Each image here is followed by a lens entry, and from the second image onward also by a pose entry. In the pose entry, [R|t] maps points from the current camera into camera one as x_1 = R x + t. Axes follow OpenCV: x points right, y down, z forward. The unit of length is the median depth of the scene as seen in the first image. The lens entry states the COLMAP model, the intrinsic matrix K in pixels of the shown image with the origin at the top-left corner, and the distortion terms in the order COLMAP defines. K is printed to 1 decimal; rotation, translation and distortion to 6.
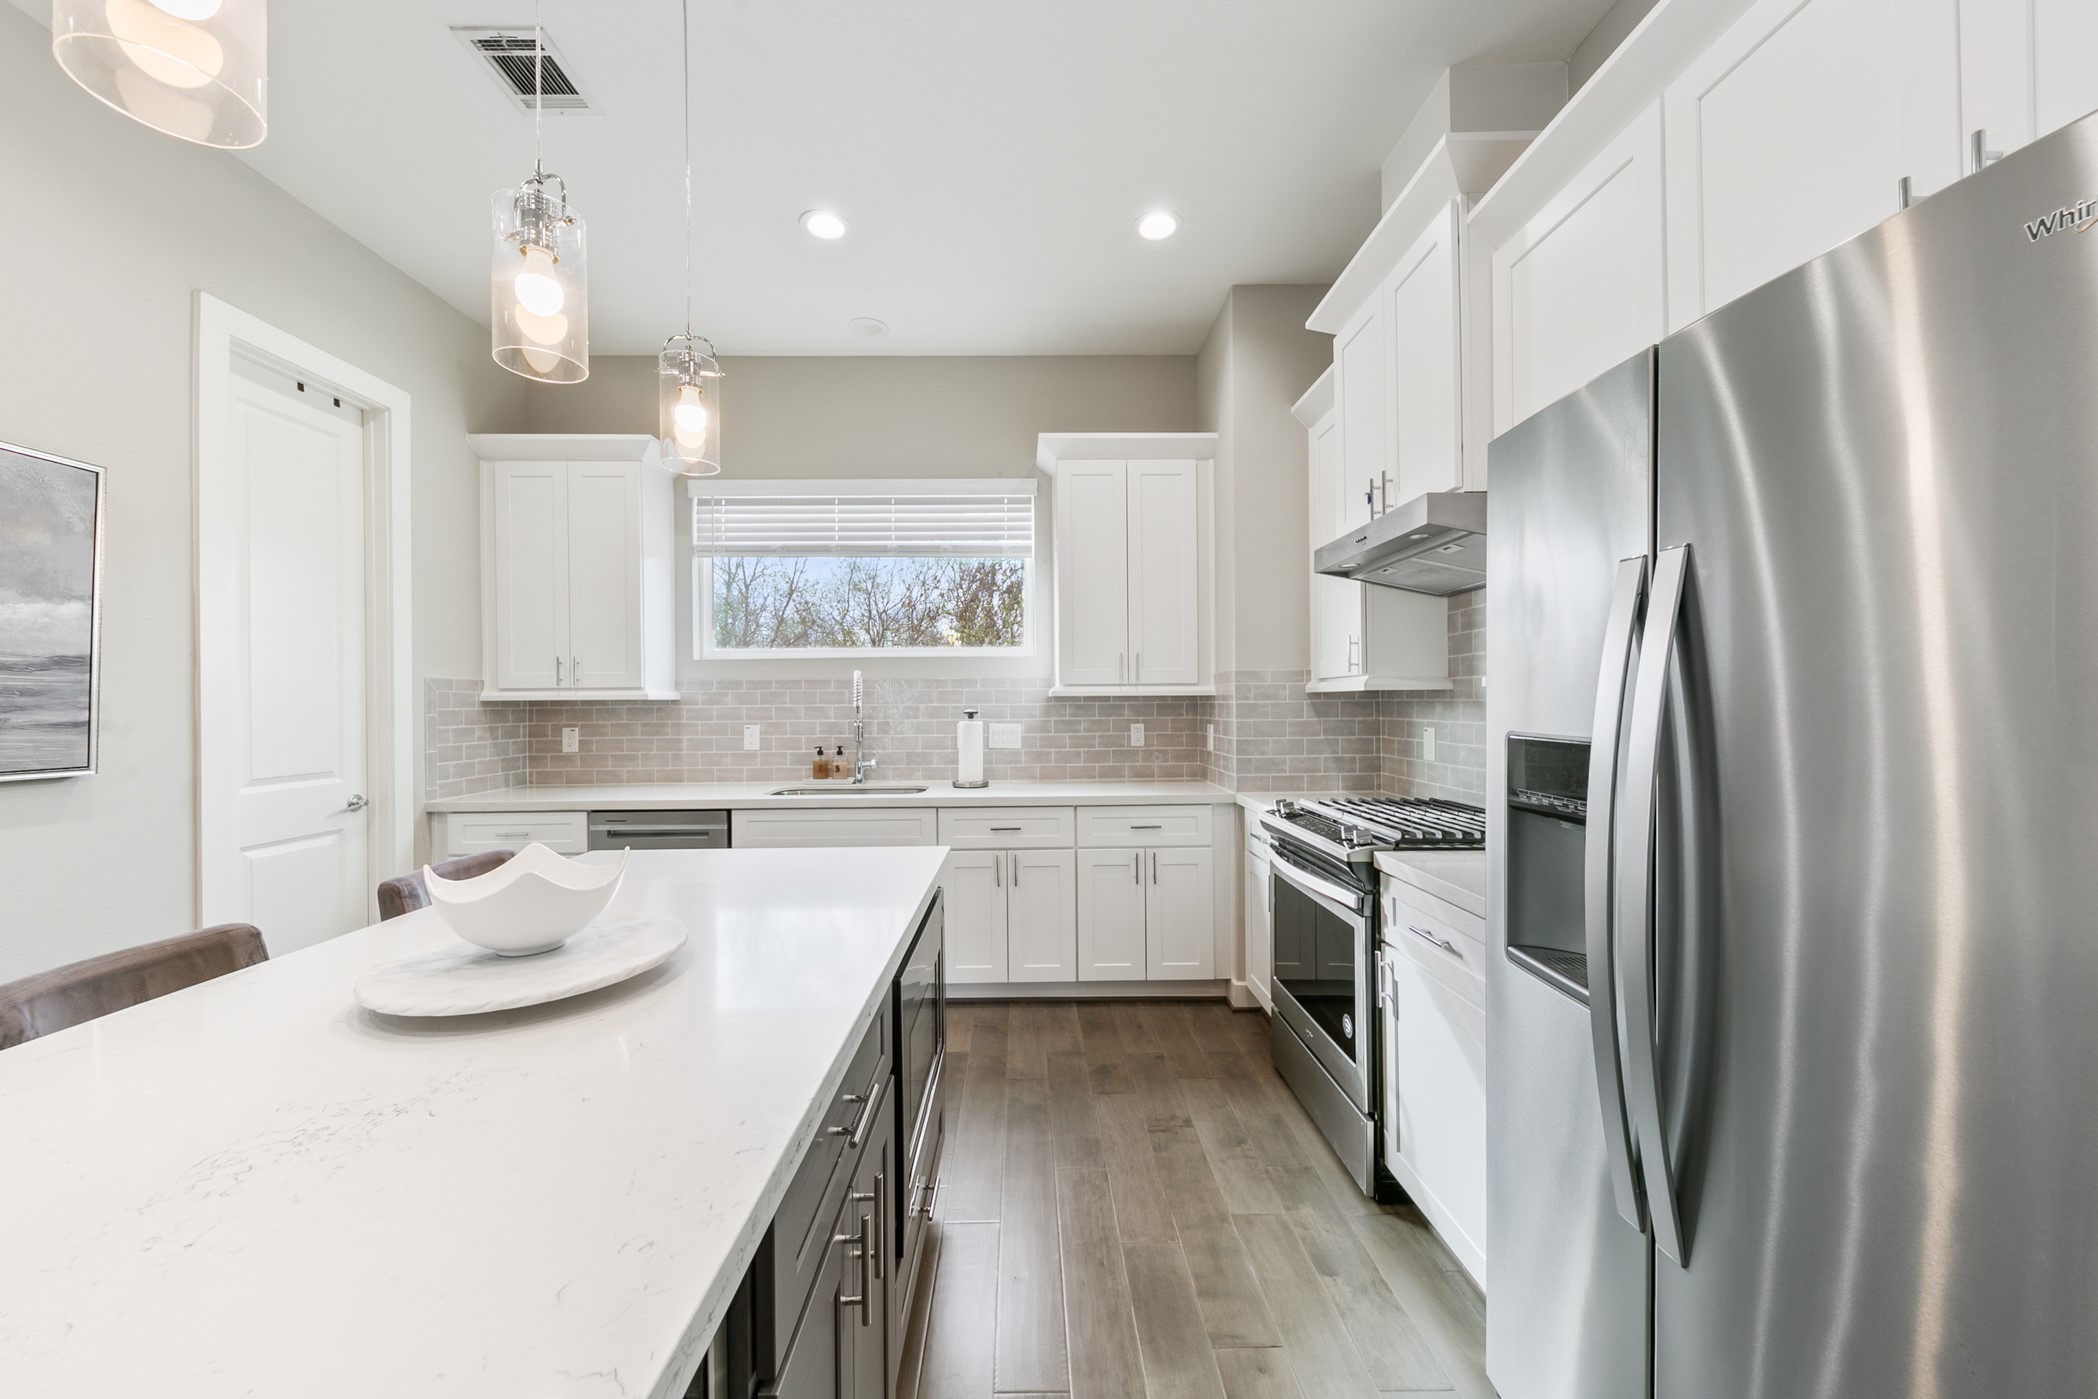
lens RADIAL K [[746.2, 0, 1053.9], [0, 746.2, 705.1], [0, 0, 1]] dist [0.013479, 0.000209]
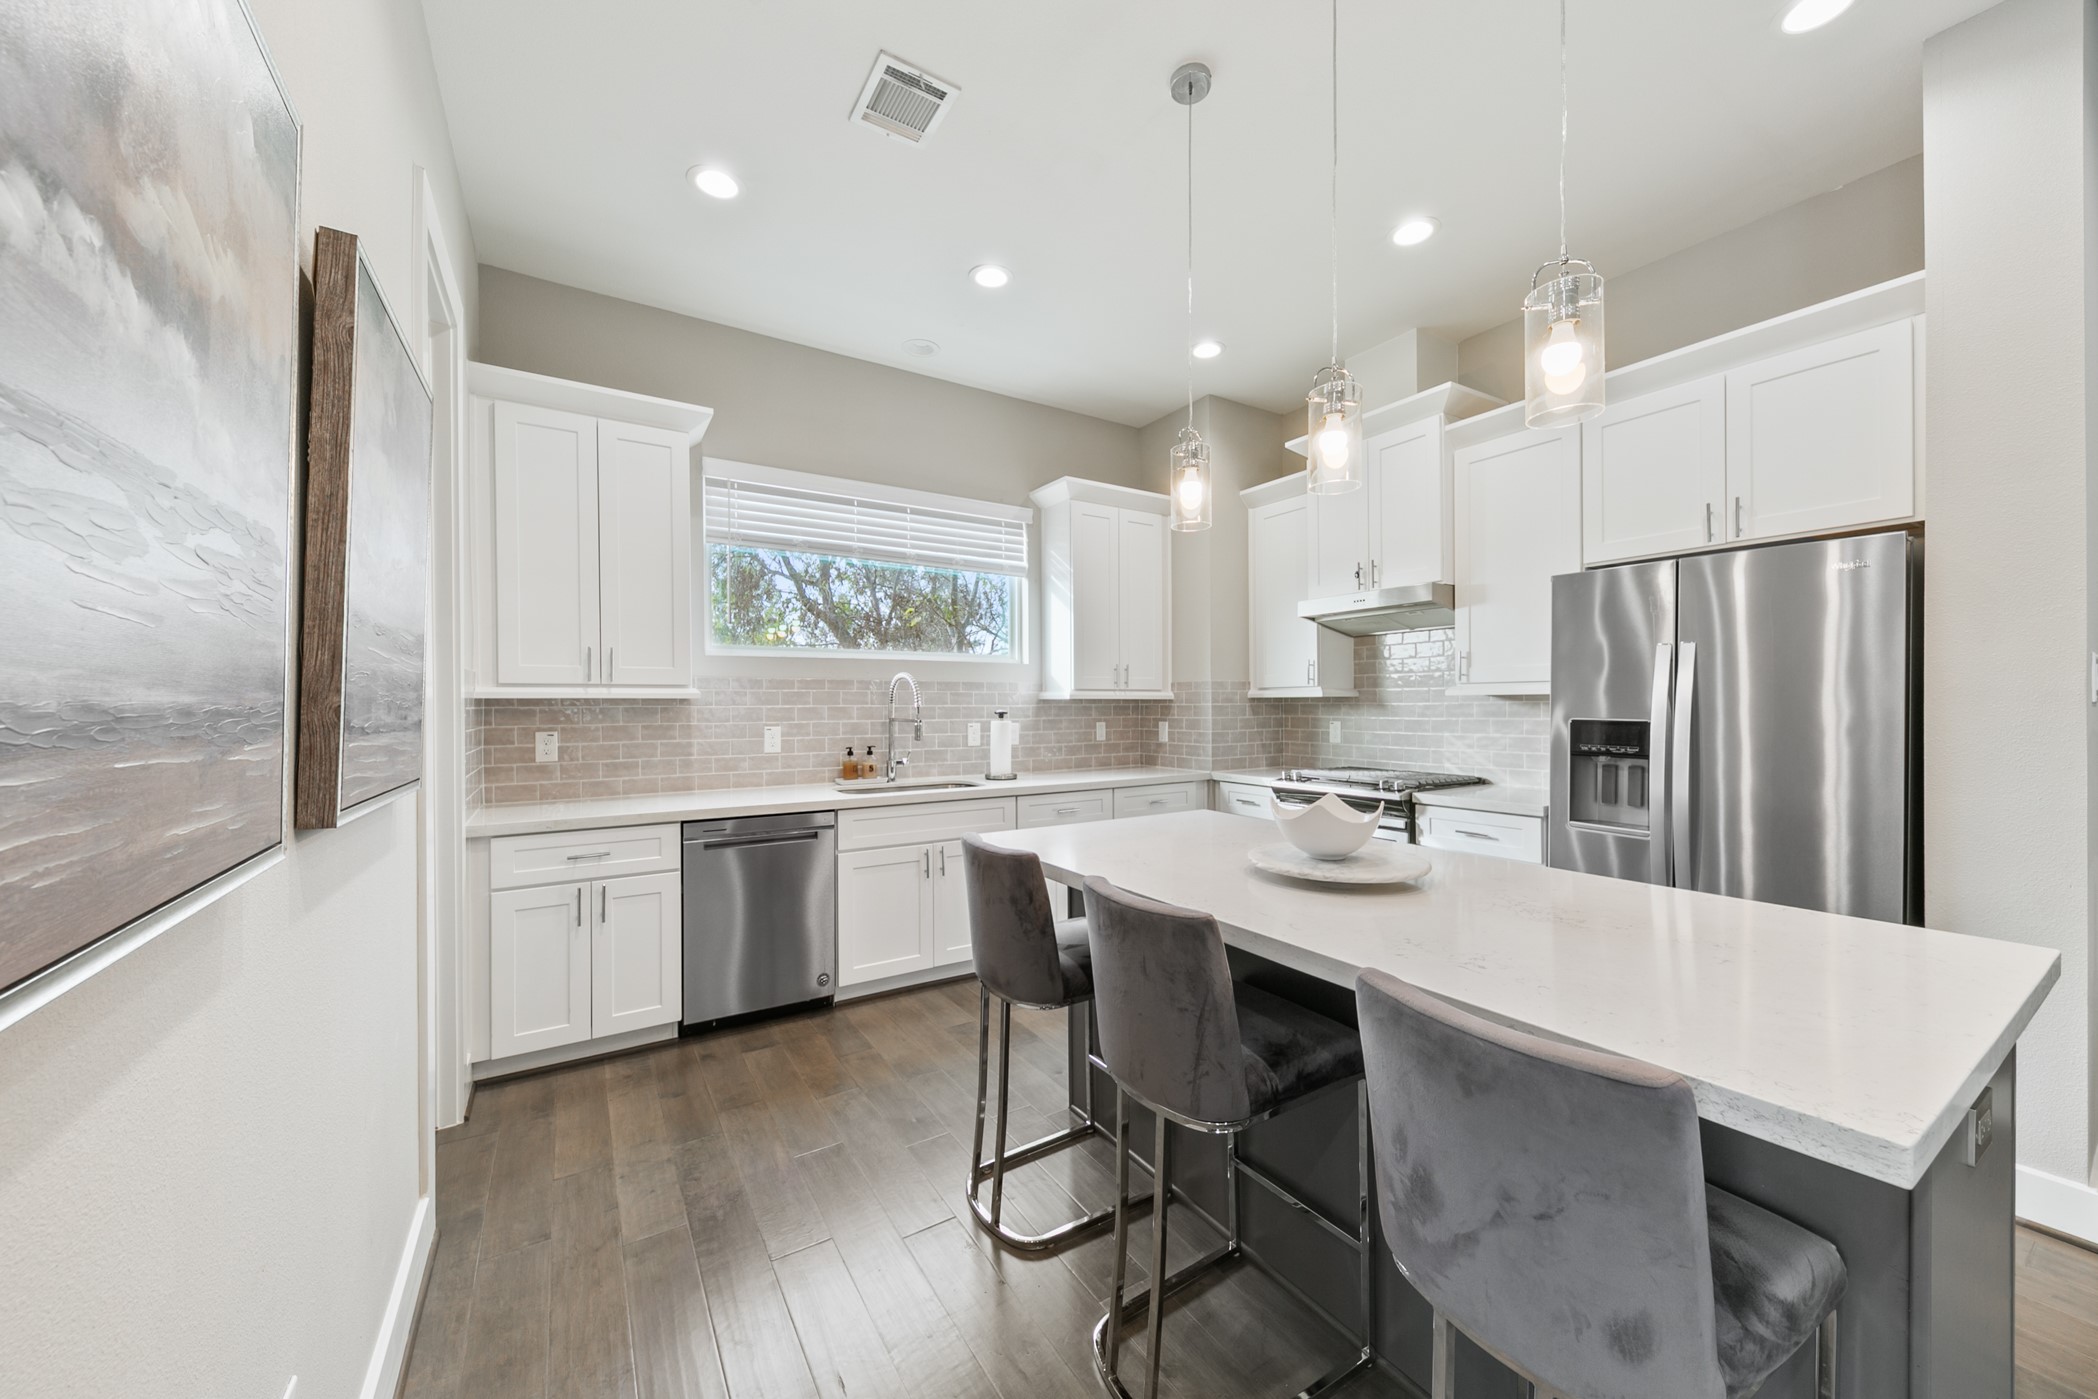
lens RADIAL K [[764.8, 0, 1043.6], [0, 764.8, 716.2], [0, 0, 1]] dist [-0.002822, -0.000091]
pose [[0.845644, -0.003196, 0.533738, -0.639064], [-0.000910, 0.999972, 0.007430, 0.006106], [-0.533746, -0.006769, 0.845617, -0.003774]]
